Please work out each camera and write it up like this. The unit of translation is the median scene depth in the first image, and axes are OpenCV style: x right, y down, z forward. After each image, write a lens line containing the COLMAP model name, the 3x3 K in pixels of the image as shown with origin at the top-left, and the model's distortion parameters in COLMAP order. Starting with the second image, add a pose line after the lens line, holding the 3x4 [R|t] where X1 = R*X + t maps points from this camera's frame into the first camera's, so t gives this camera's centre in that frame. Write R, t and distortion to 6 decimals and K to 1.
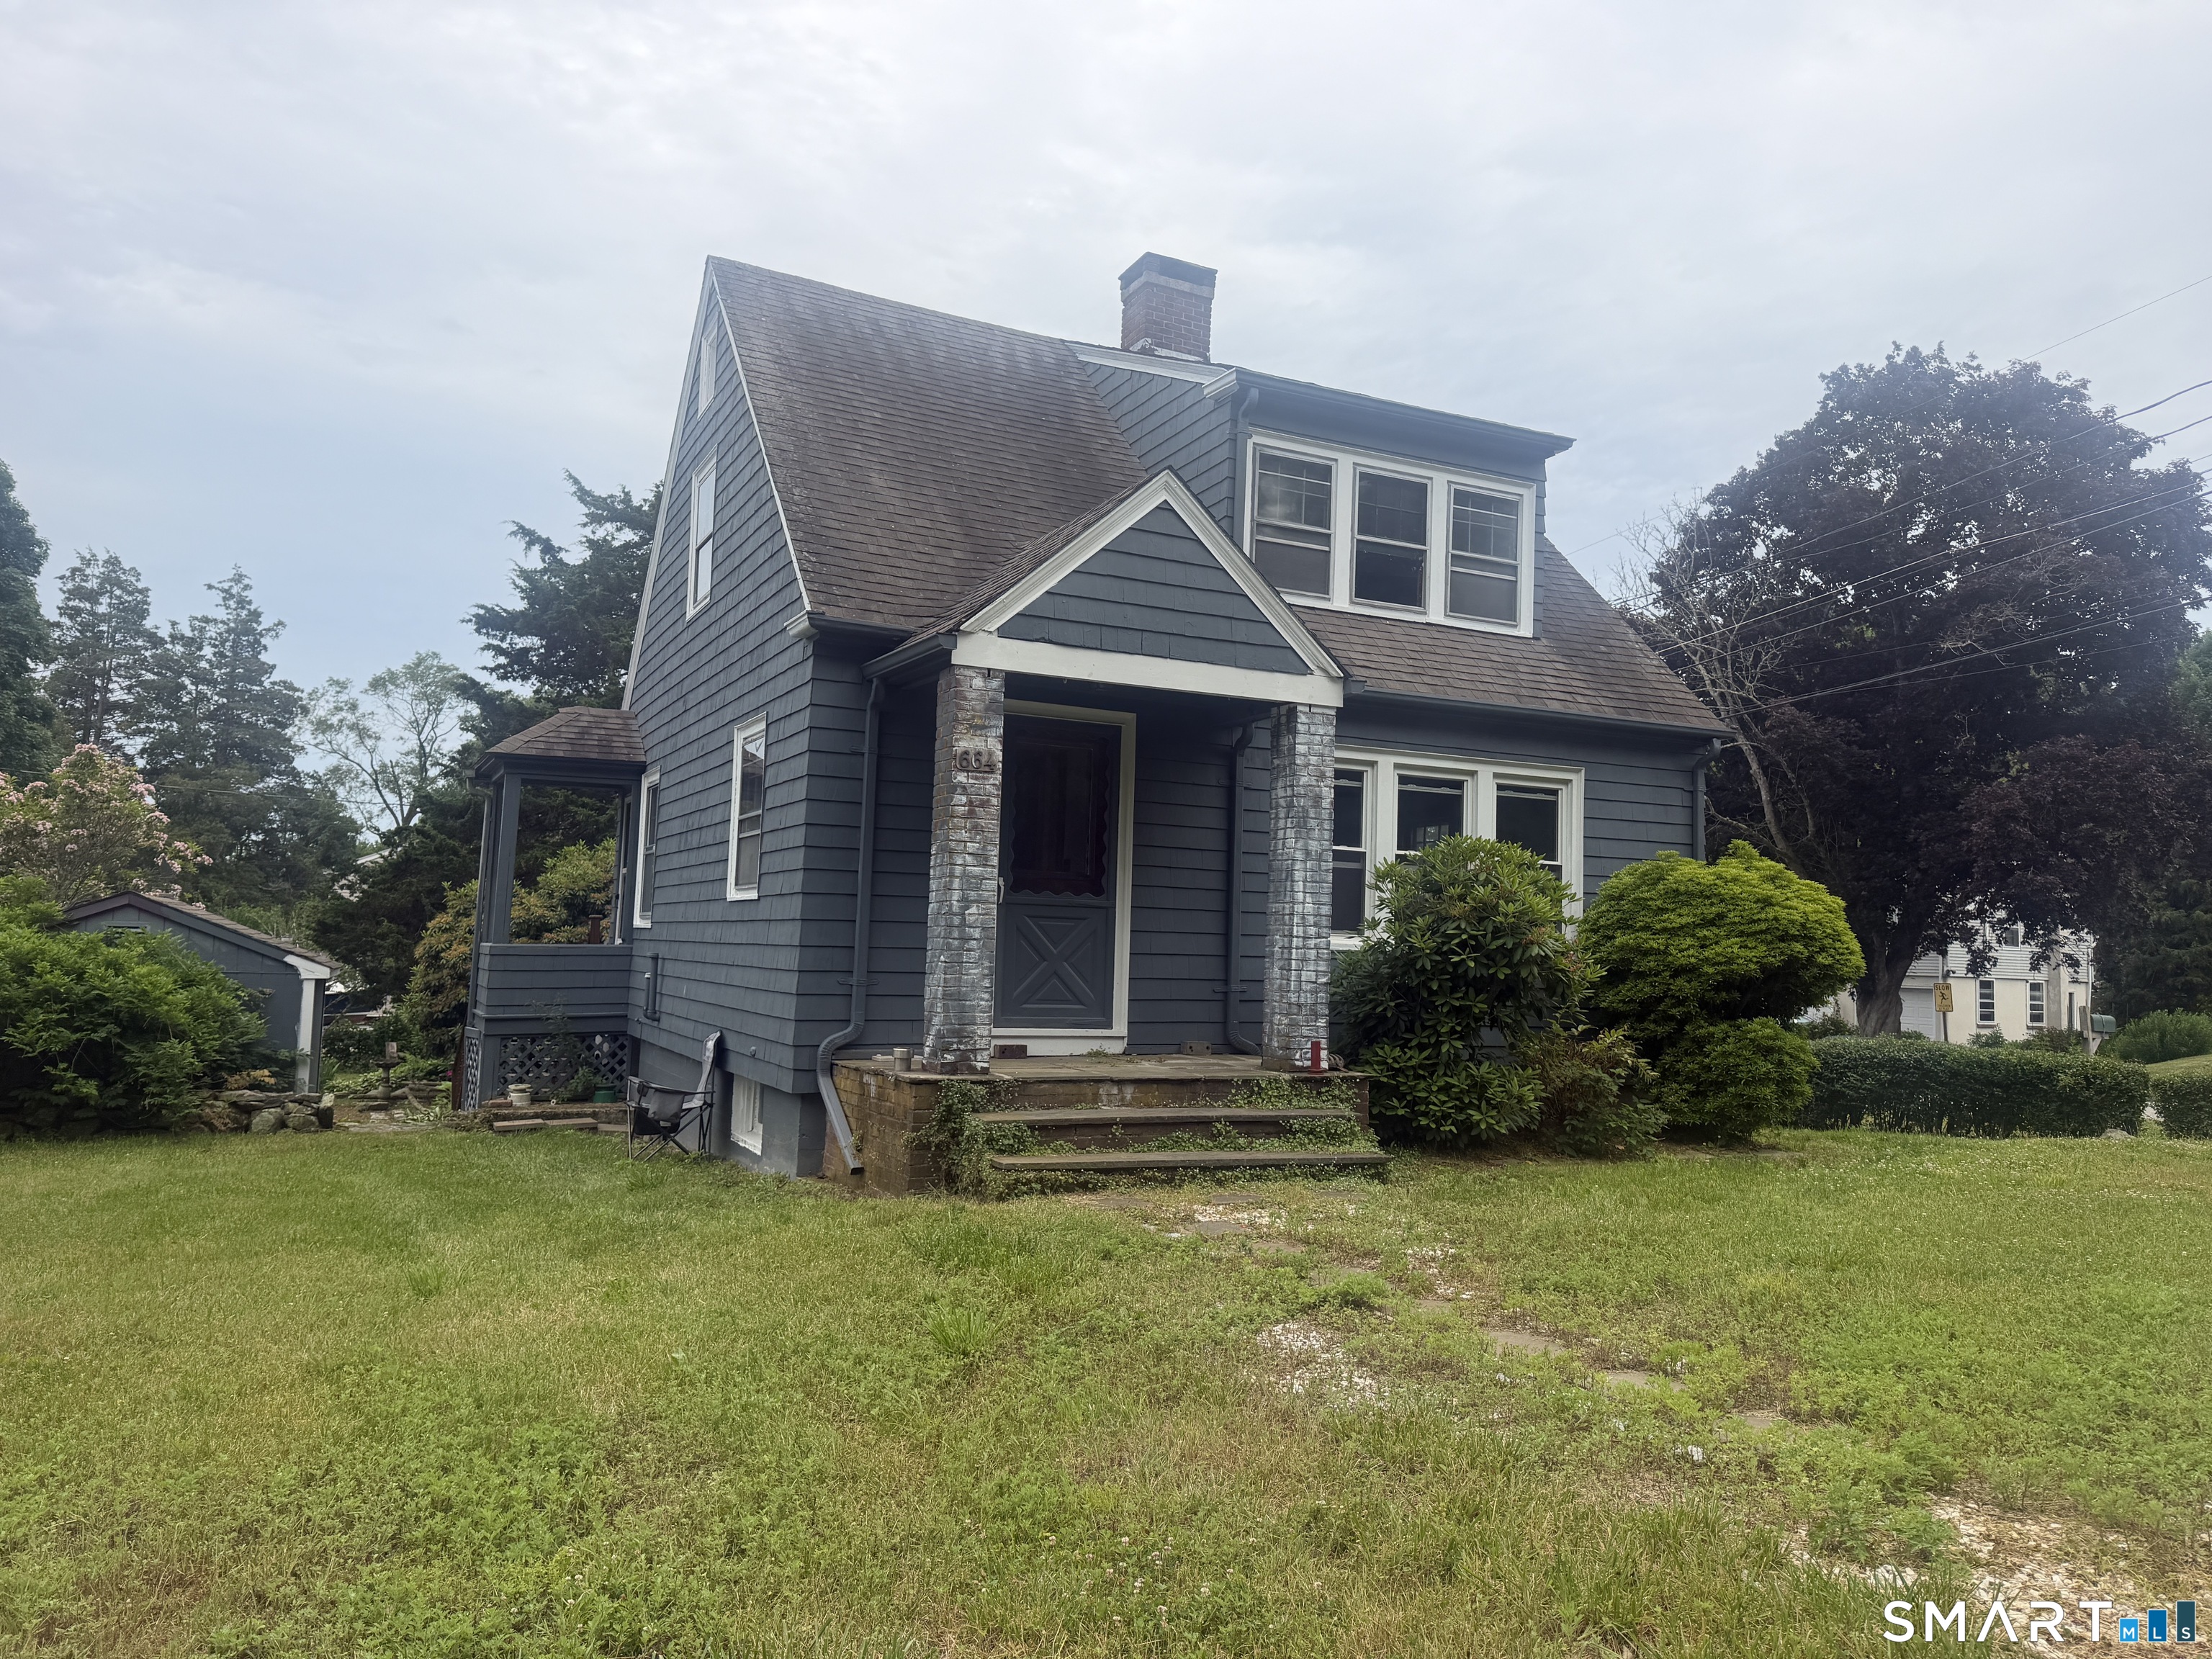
lens RADIAL K [[1568.3, 0, 1111.4], [0, 1568.3, 820.2], [0, 0, 1]] dist [0.050217, -0.053067]
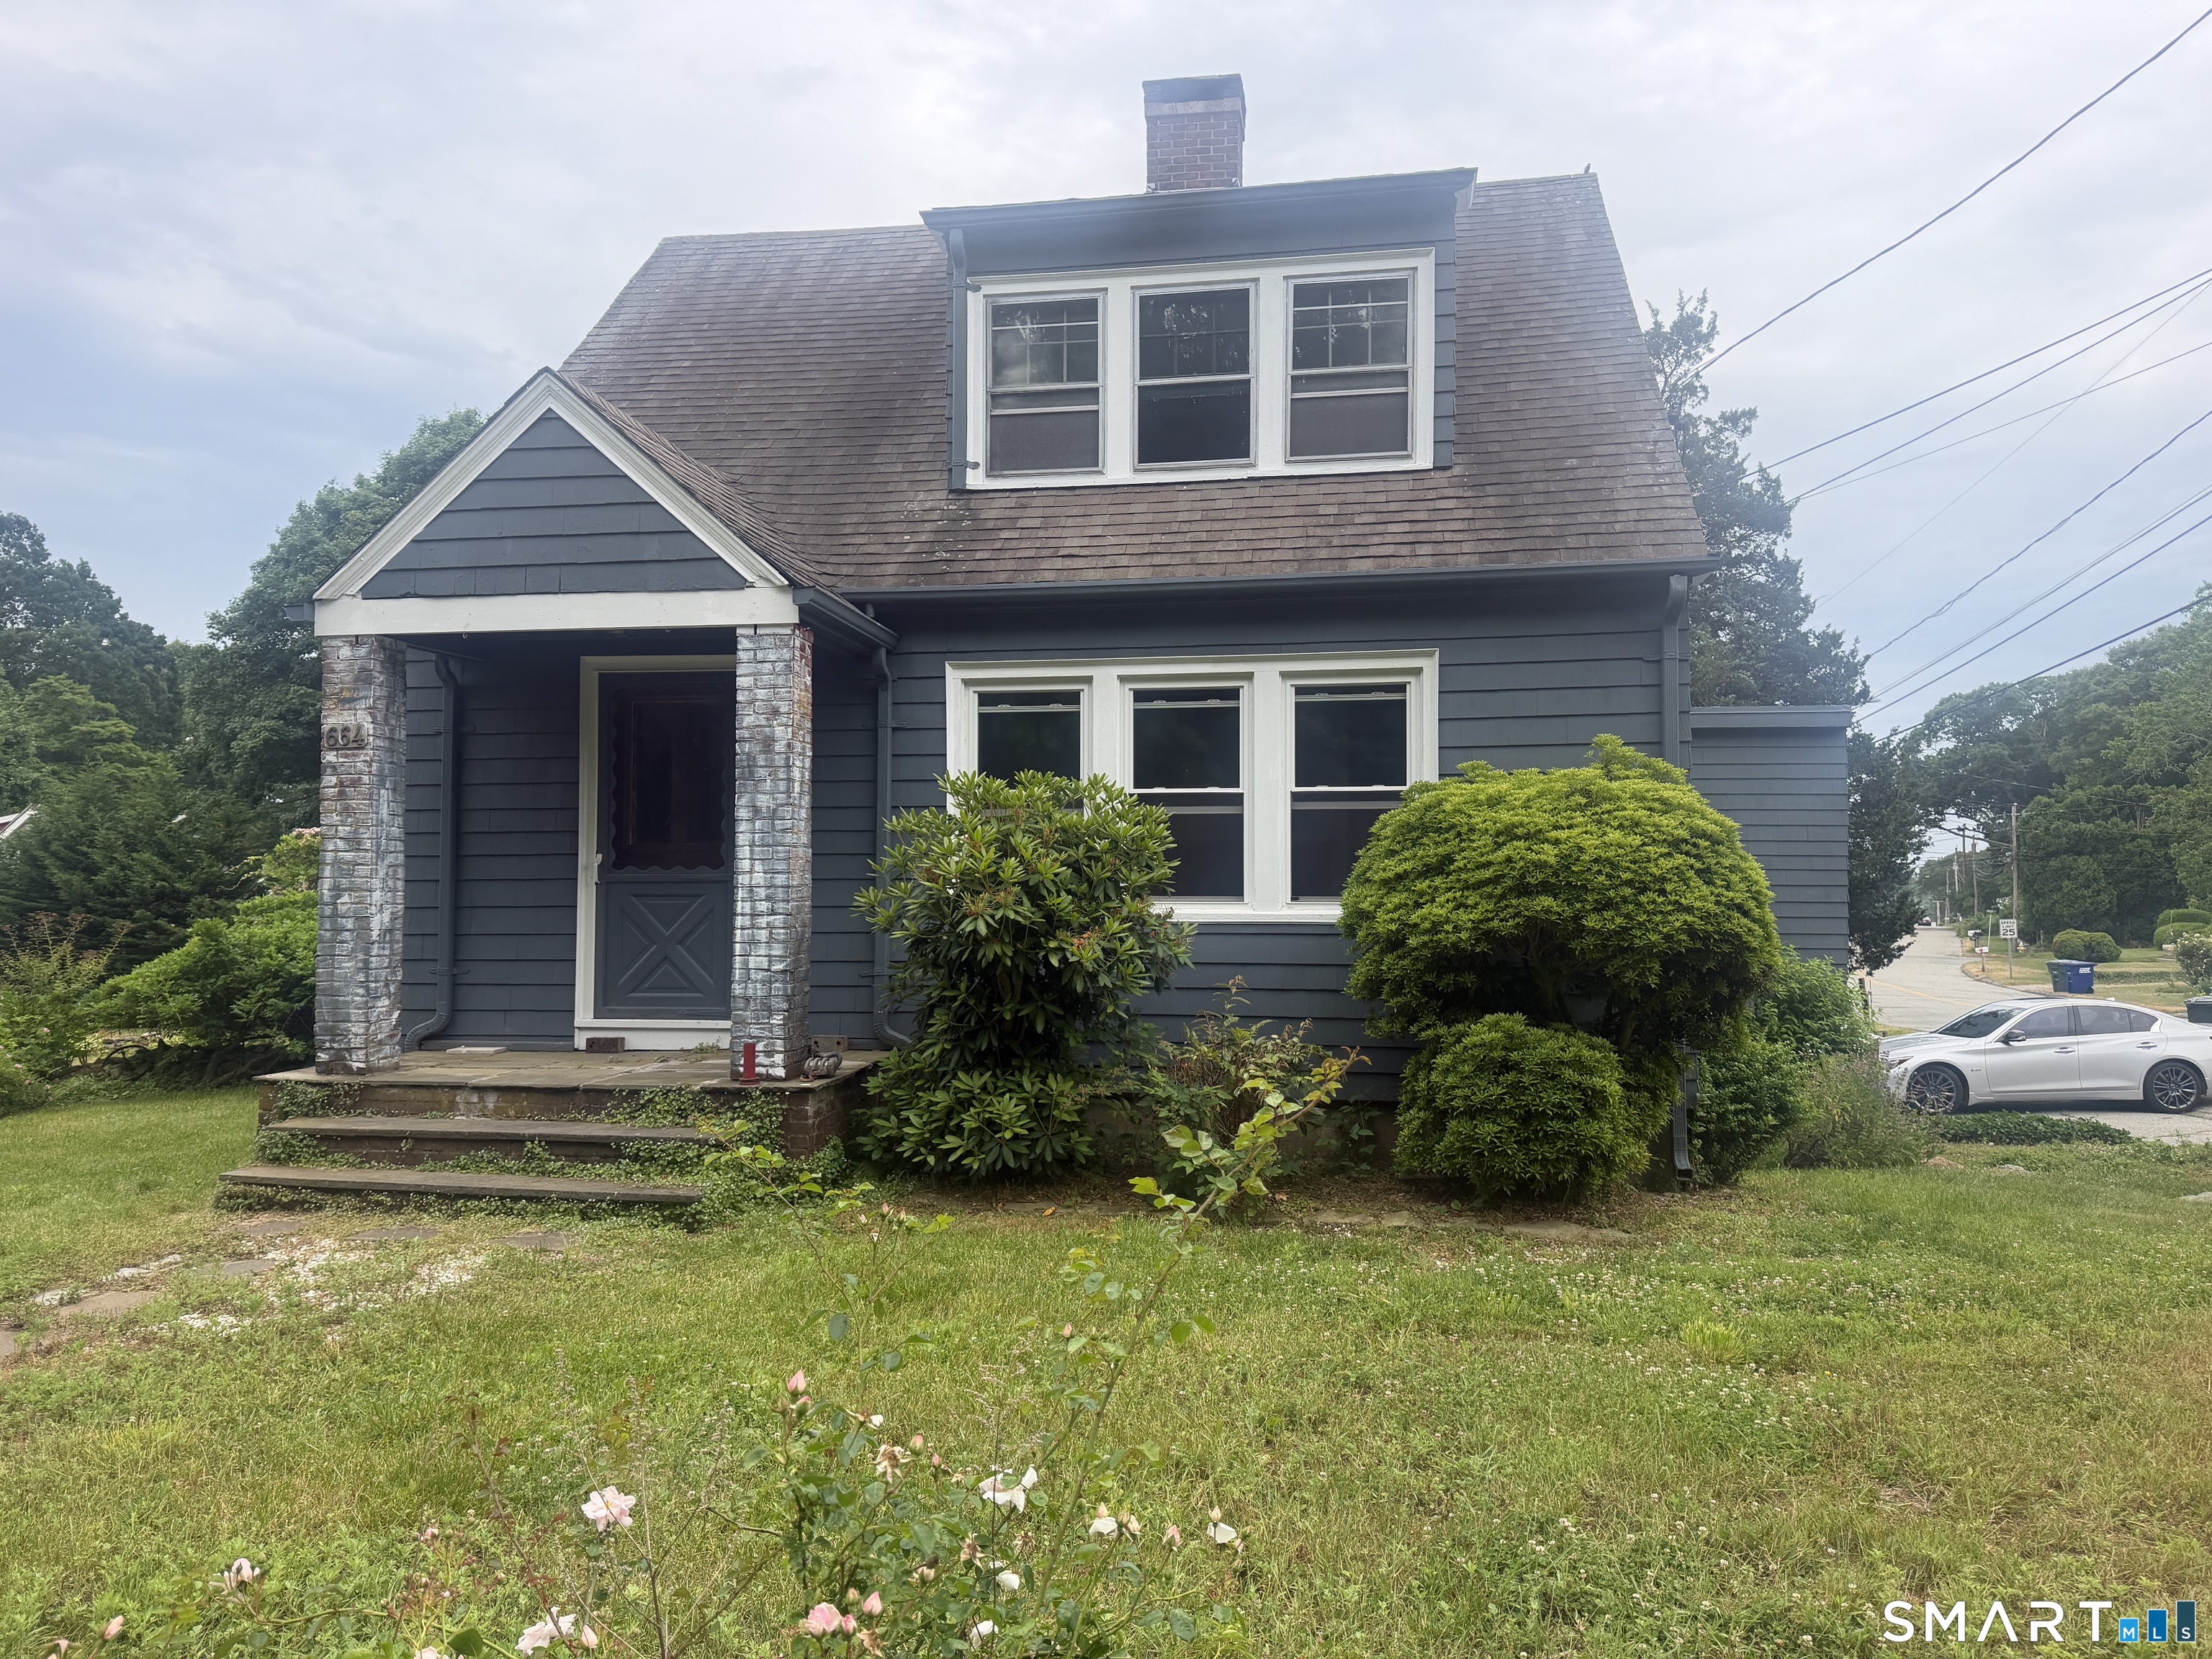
lens RADIAL K [[1568.3, 0, 1106.7], [0, 1568.3, 839.3], [0, 0, 1]] dist [0.050217, -0.053067]
pose [[0.818857, -0.048948, -0.571907, 0.728241], [0.074789, 0.996962, 0.021755, 0.031605], [0.569104, -0.060586, 0.820030, 0.437719]]
